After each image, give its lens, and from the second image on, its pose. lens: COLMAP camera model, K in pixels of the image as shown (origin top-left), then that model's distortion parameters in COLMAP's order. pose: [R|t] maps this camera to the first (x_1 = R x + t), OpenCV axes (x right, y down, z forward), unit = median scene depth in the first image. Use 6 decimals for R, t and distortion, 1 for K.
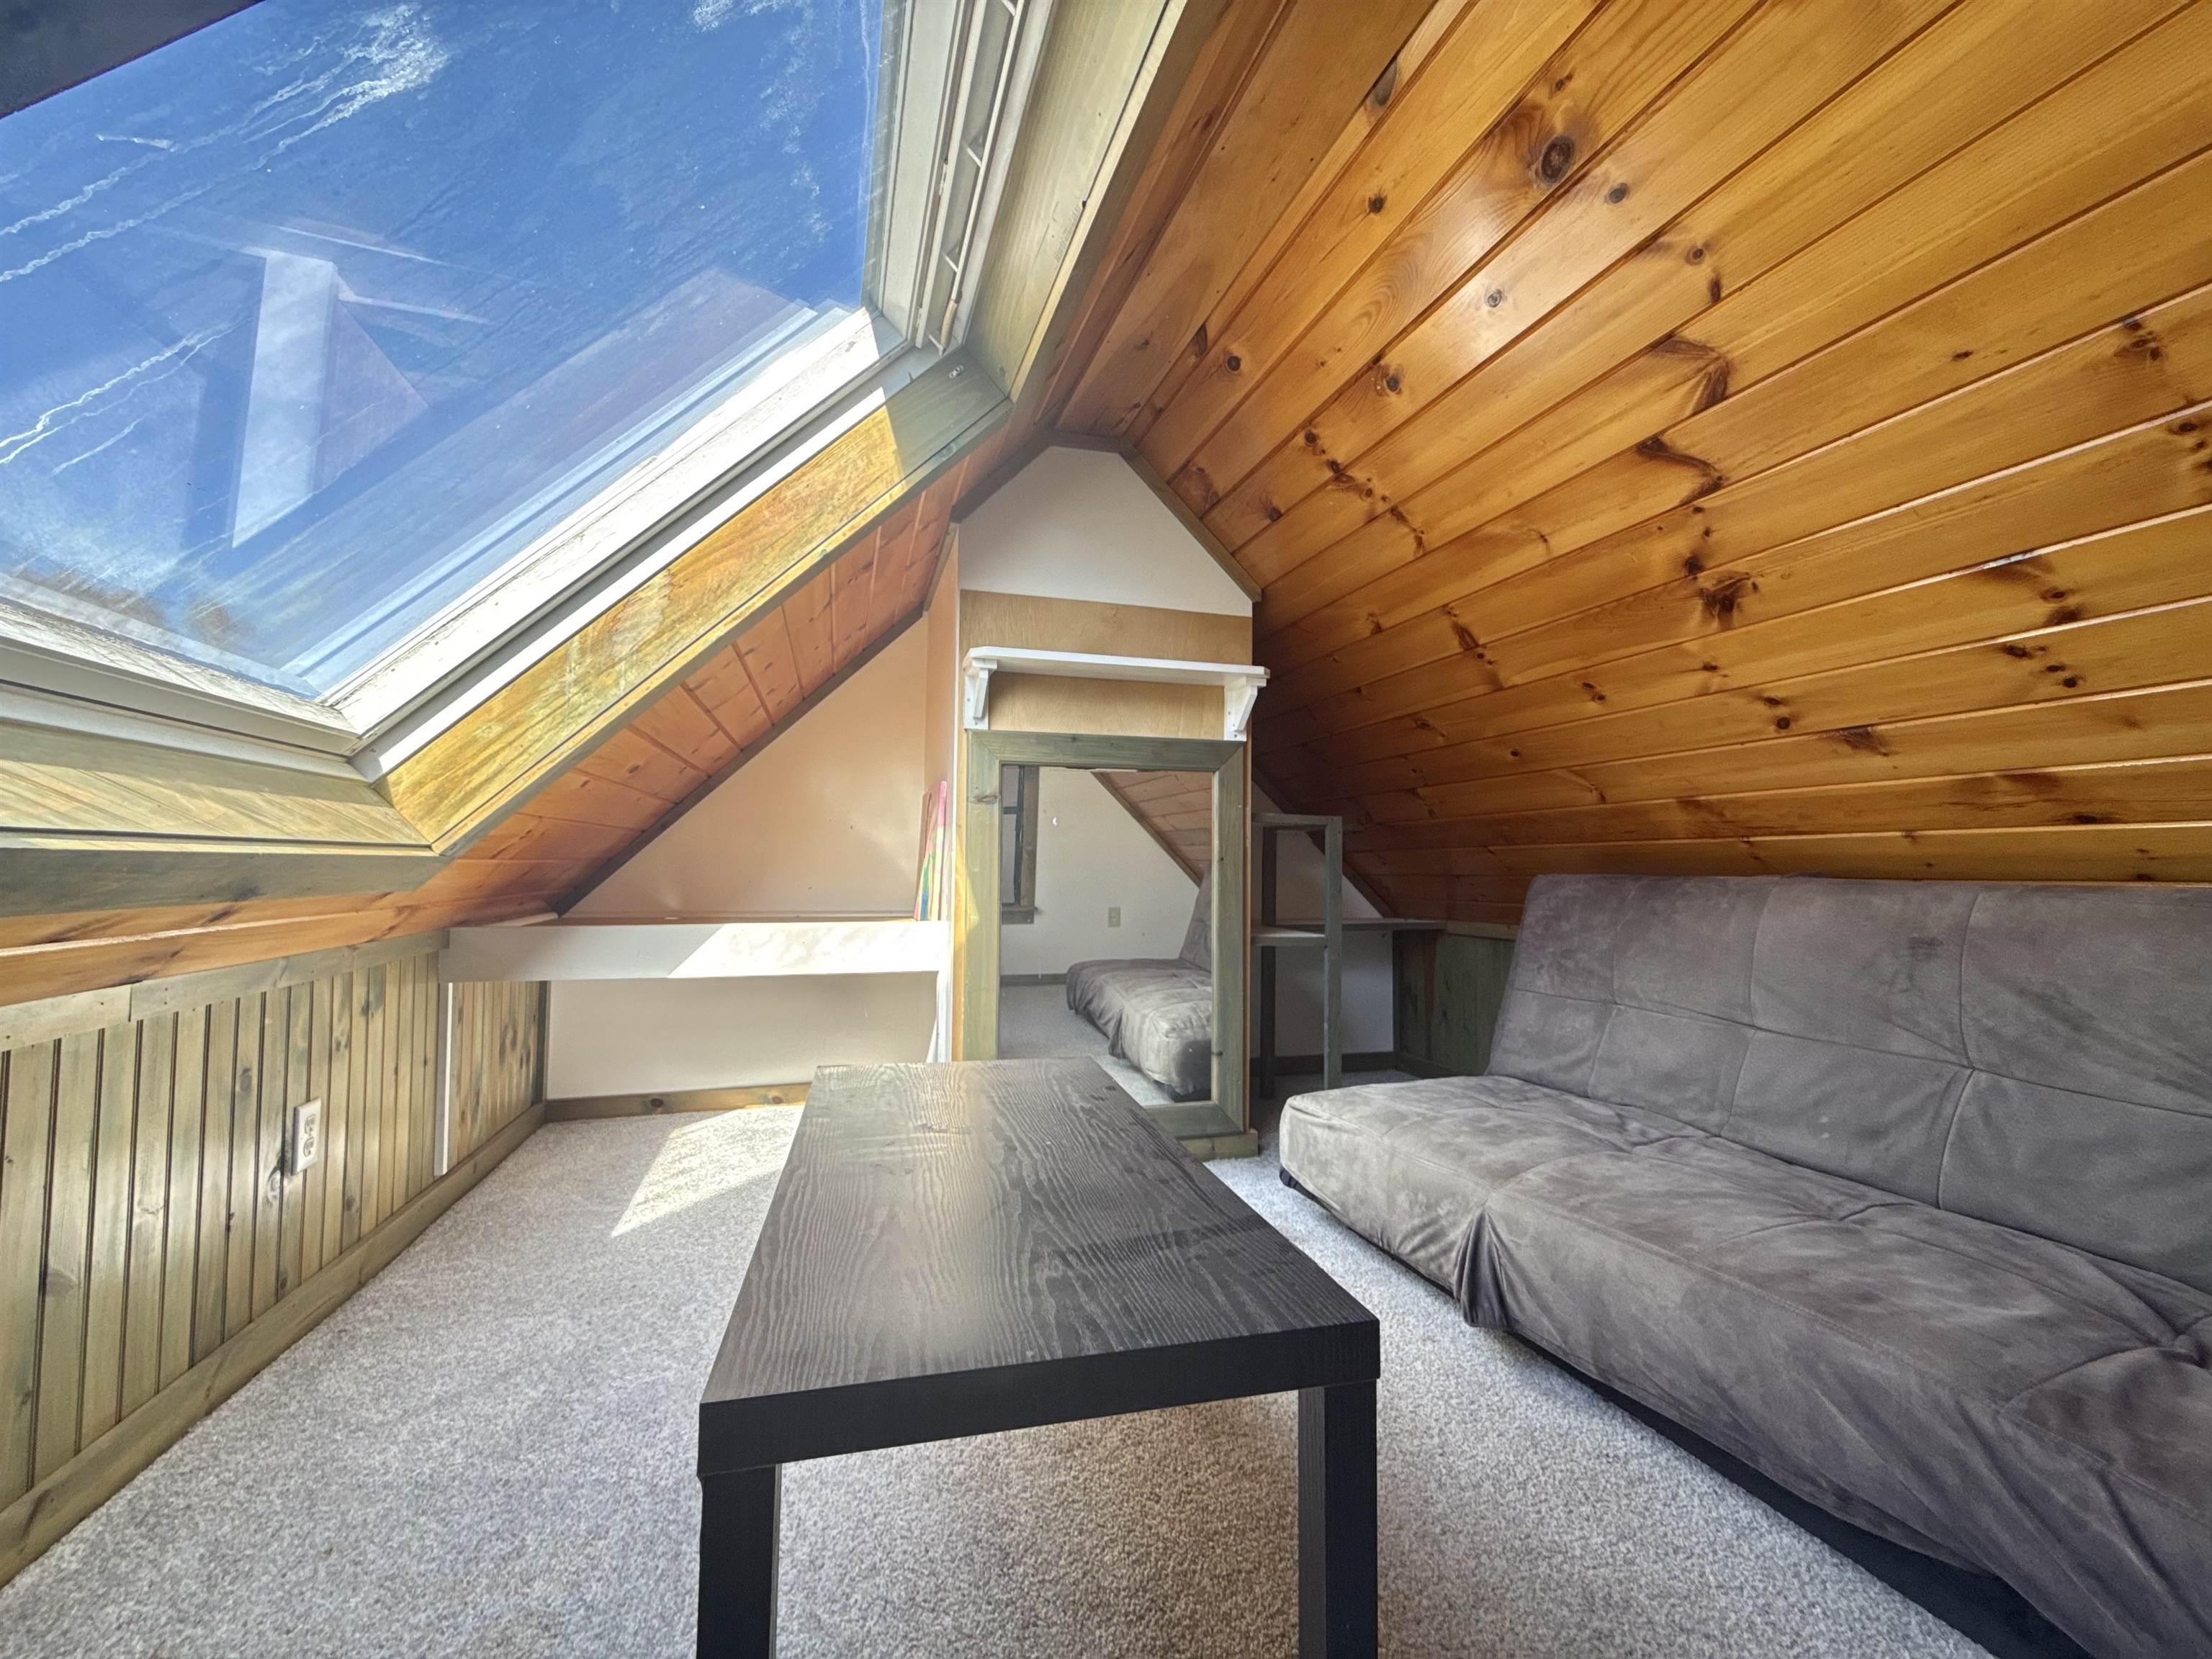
lens RADIAL K [[882.5, 0, 1100.5], [0, 882.5, 833.1], [0, 0, 1]] dist [-0.001167, 0.000540]
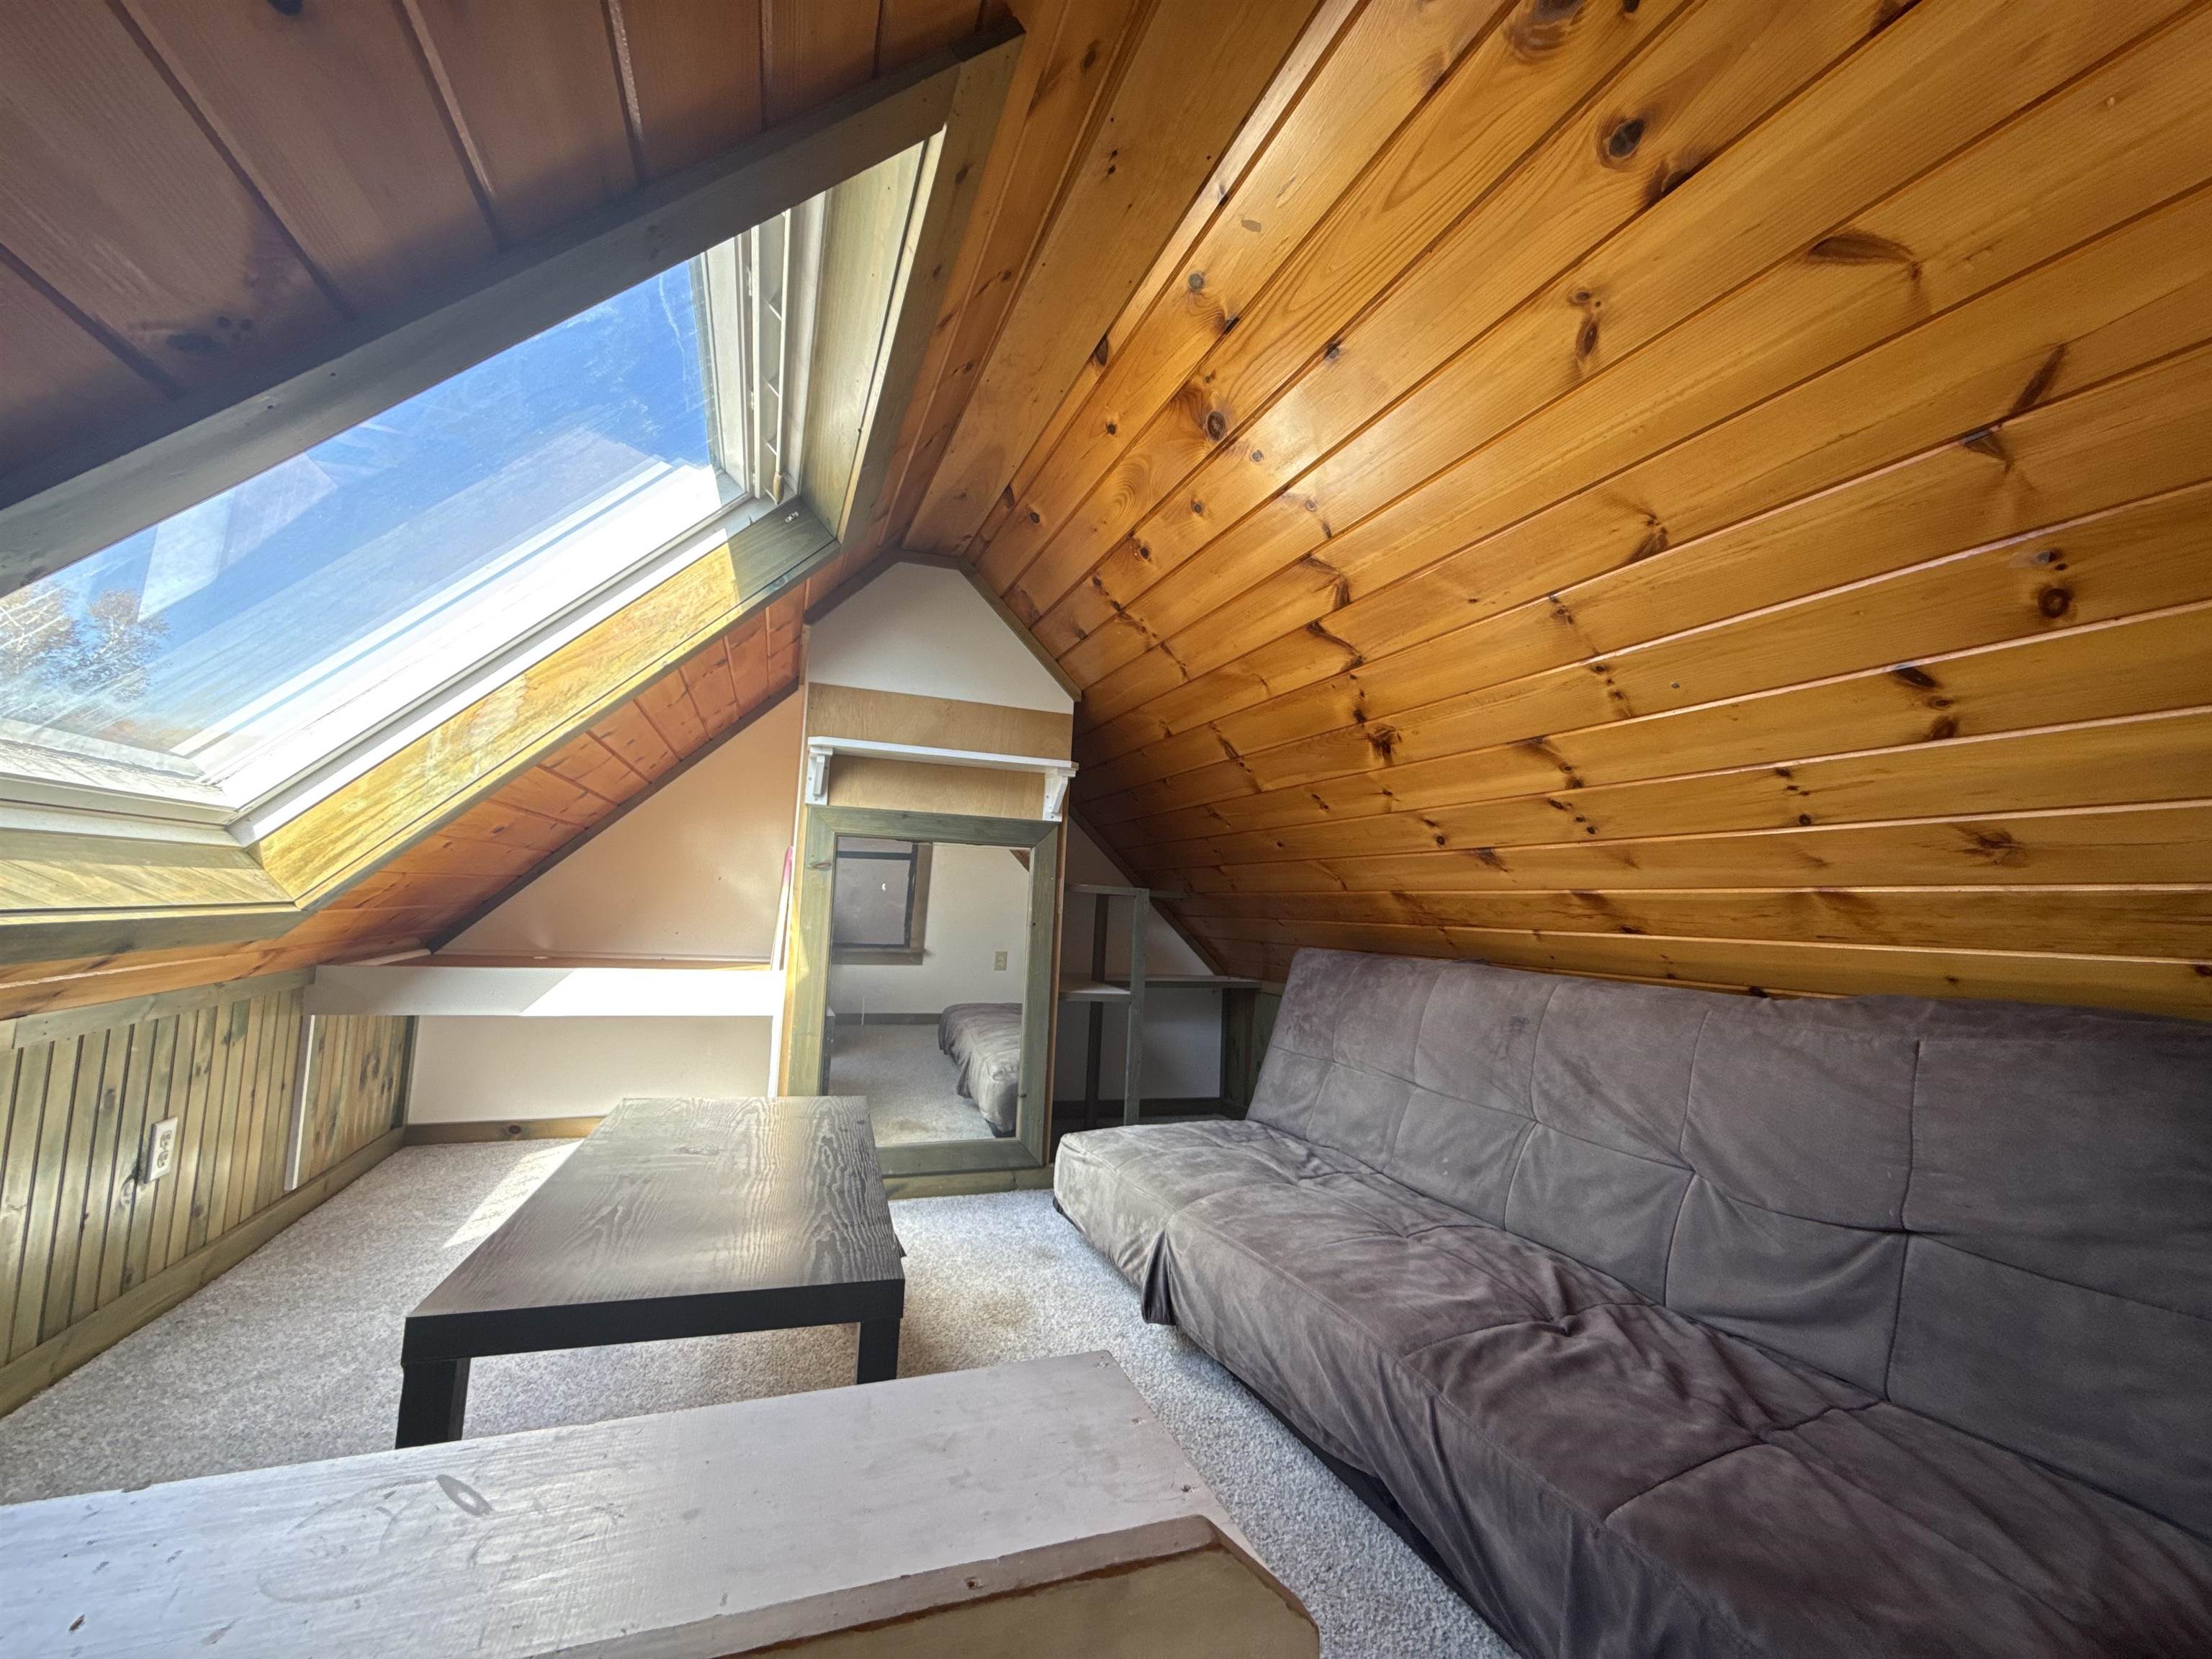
lens RADIAL K [[882.5, 0, 1100.5], [0, 882.5, 833.1], [0, 0, 1]] dist [-0.001167, 0.000540]
pose [[0.997172, 0.042002, 0.062325, 0.215761], [-0.039374, 0.998307, -0.042814, -0.062958], [-0.064018, 0.040239, 0.997137, -0.225165]]
